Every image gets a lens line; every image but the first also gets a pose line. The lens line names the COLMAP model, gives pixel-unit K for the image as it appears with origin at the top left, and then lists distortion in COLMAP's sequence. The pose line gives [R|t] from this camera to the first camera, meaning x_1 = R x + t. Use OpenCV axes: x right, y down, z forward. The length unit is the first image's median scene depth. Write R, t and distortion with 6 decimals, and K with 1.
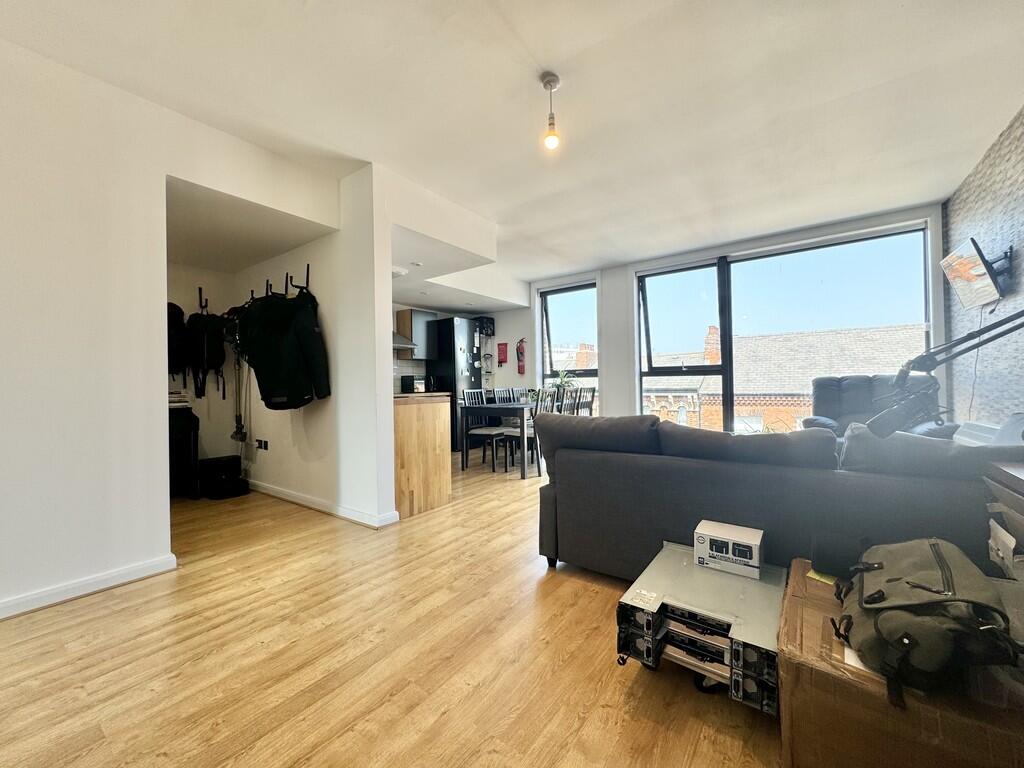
lens RADIAL K [[407.0, 0, 512.1], [0, 407.0, 381.9], [0, 0, 1]] dist [-0.002758, 0.000311]
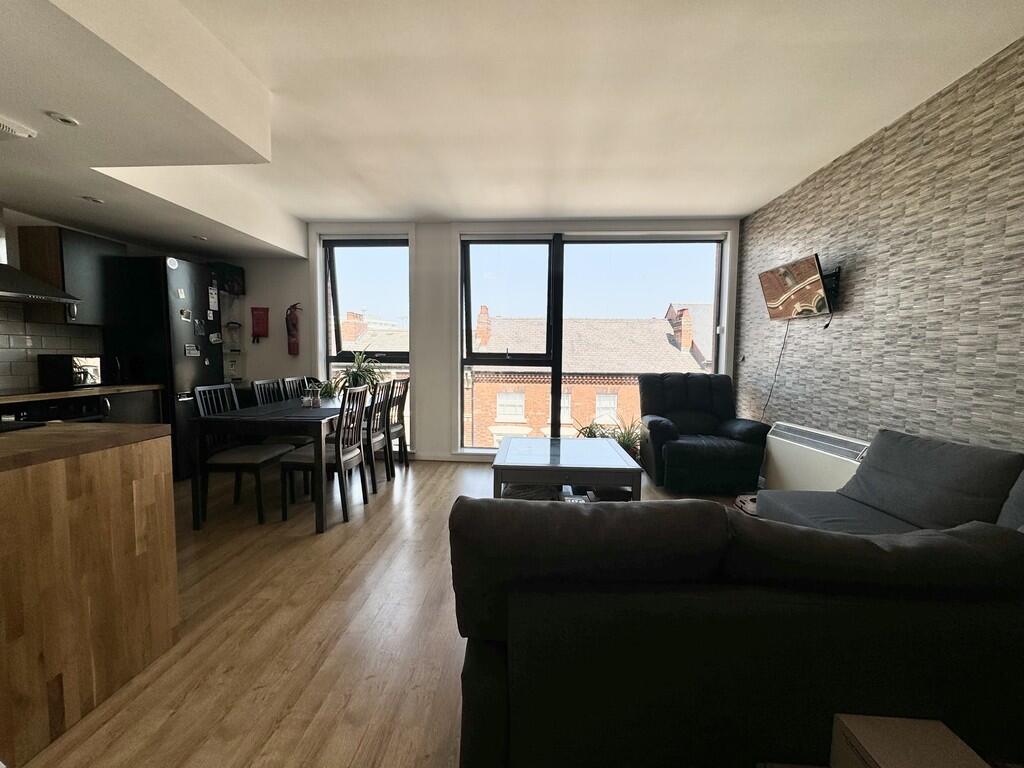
lens RADIAL K [[407.0, 0, 512.1], [0, 407.0, 381.9], [0, 0, 1]] dist [-0.002758, 0.000311]
pose [[0.839871, -0.009485, 0.542703, -0.044813], [-0.028499, 0.997698, 0.061541, -0.029968], [-0.542037, -0.067152, 0.837667, 0.235777]]
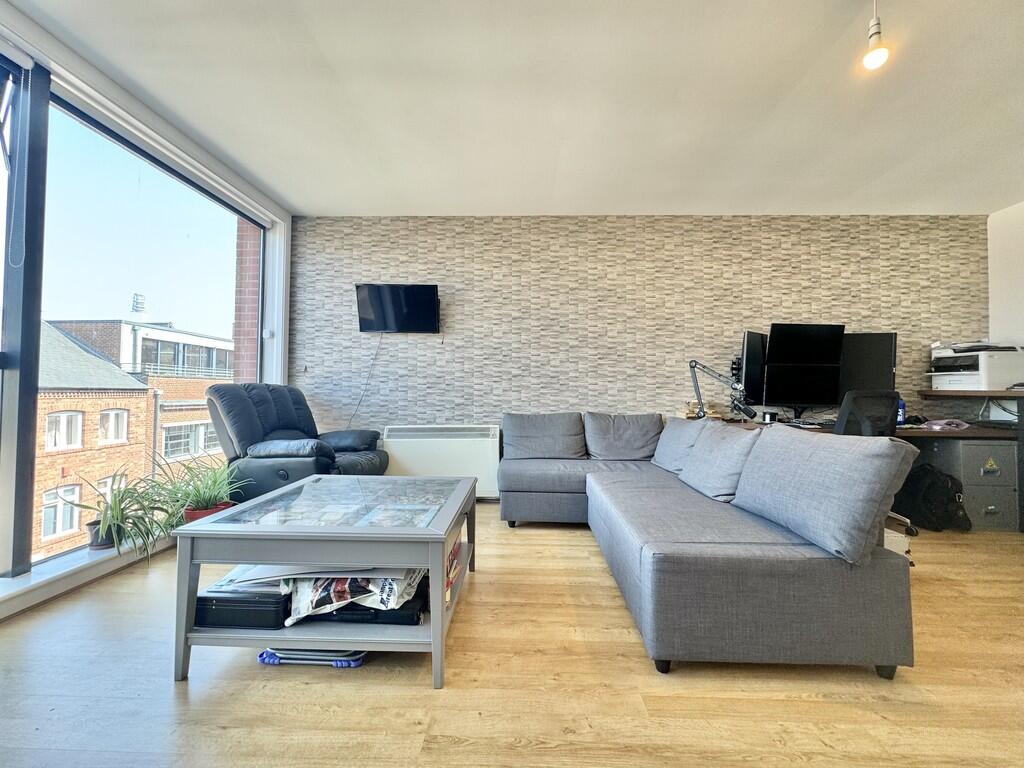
lens RADIAL K [[407.0, 0, 512.1], [0, 407.0, 381.9], [0, 0, 1]] dist [-0.002758, 0.000311]
pose [[-0.566826, 0.030477, 0.823274, -0.039704], [-0.004159, 0.999197, -0.039853, 0.005880], [-0.823827, -0.026013, -0.566244, 0.693109]]
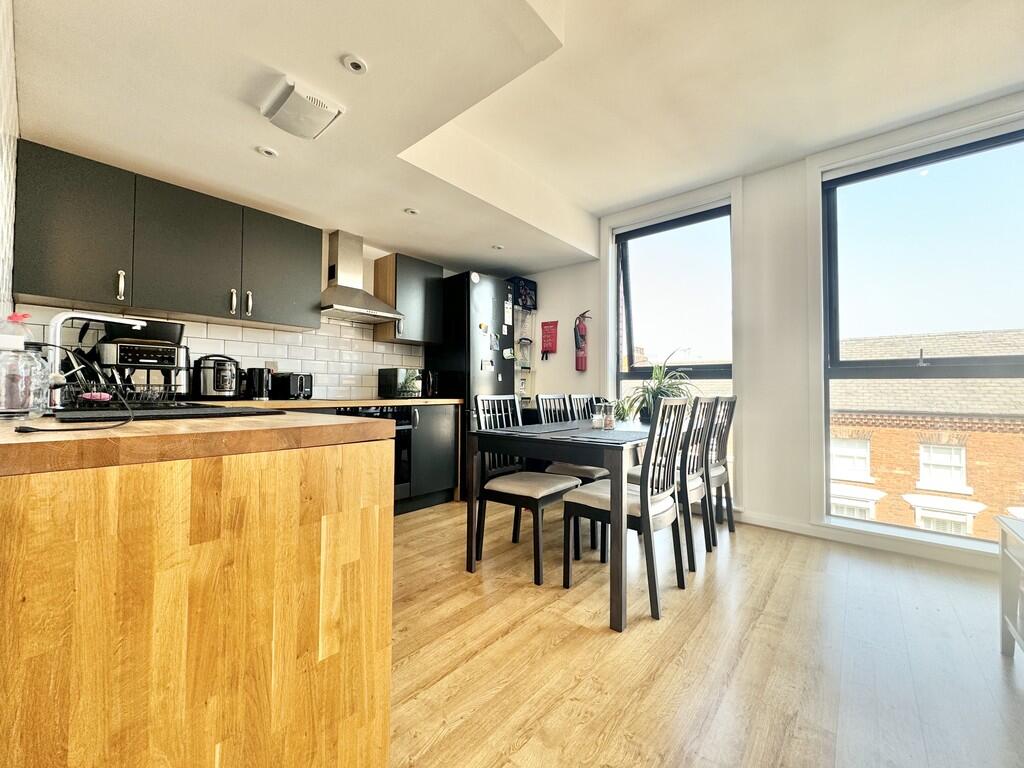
lens RADIAL K [[407.0, 0, 512.1], [0, 407.0, 381.9], [0, 0, 1]] dist [-0.002758, 0.000311]
pose [[0.996535, 0.023502, -0.079789, -0.033001], [-0.024801, 0.999575, -0.015333, 0.008467], [0.079394, 0.017258, 0.996694, 0.435389]]
